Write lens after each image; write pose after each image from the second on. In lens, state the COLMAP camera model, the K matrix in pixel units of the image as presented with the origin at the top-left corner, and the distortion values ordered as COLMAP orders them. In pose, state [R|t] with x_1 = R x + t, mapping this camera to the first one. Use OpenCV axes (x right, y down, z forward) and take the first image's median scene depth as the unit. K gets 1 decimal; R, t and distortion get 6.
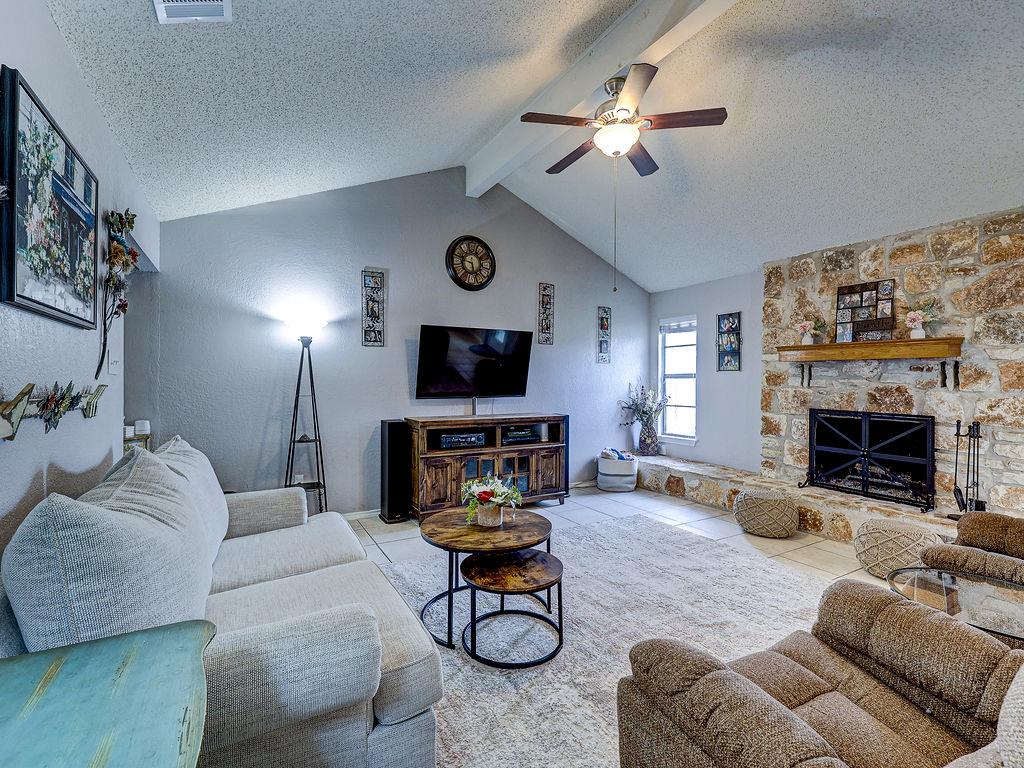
lens RADIAL K [[460.6, 0, 510.8], [0, 460.6, 380.3], [0, 0, 1]] dist [-0.004632, 0.001803]
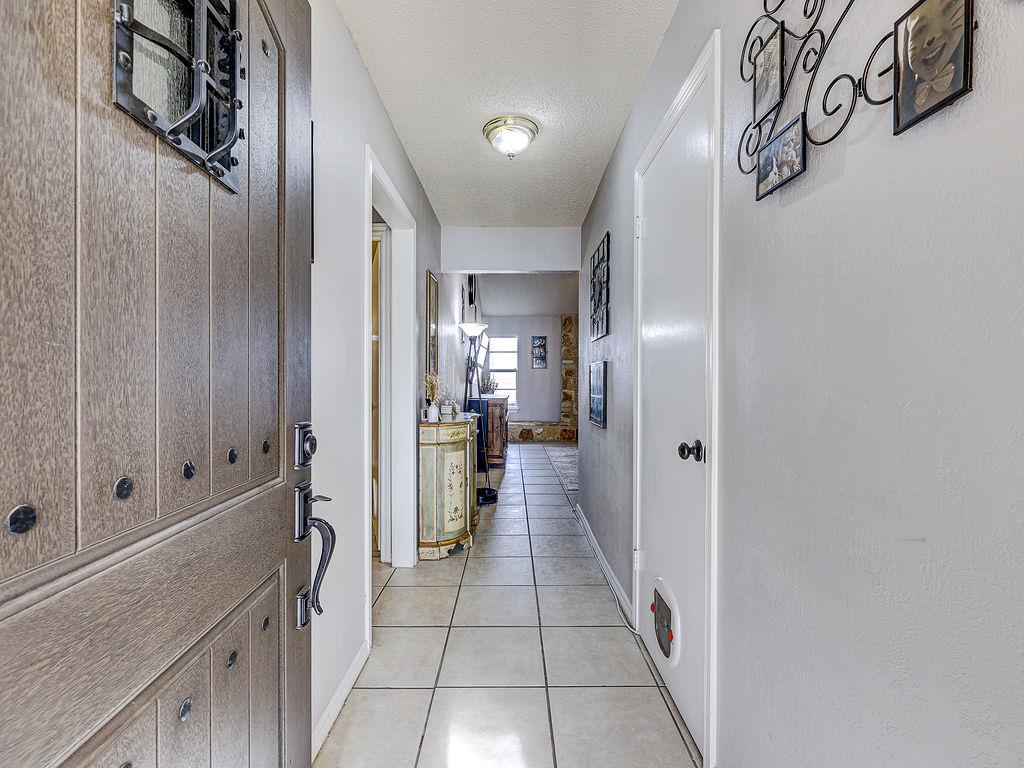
lens RADIAL K [[460.6, 0, 511.1], [0, 460.6, 383.1], [0, 0, 1]] dist [-0.004632, 0.001803]
pose [[0.506885, -0.008073, 0.861976, -1.332327], [-0.002511, 0.999938, 0.010842, 0.021895], [-0.862010, -0.007660, 0.506833, 0.210714]]
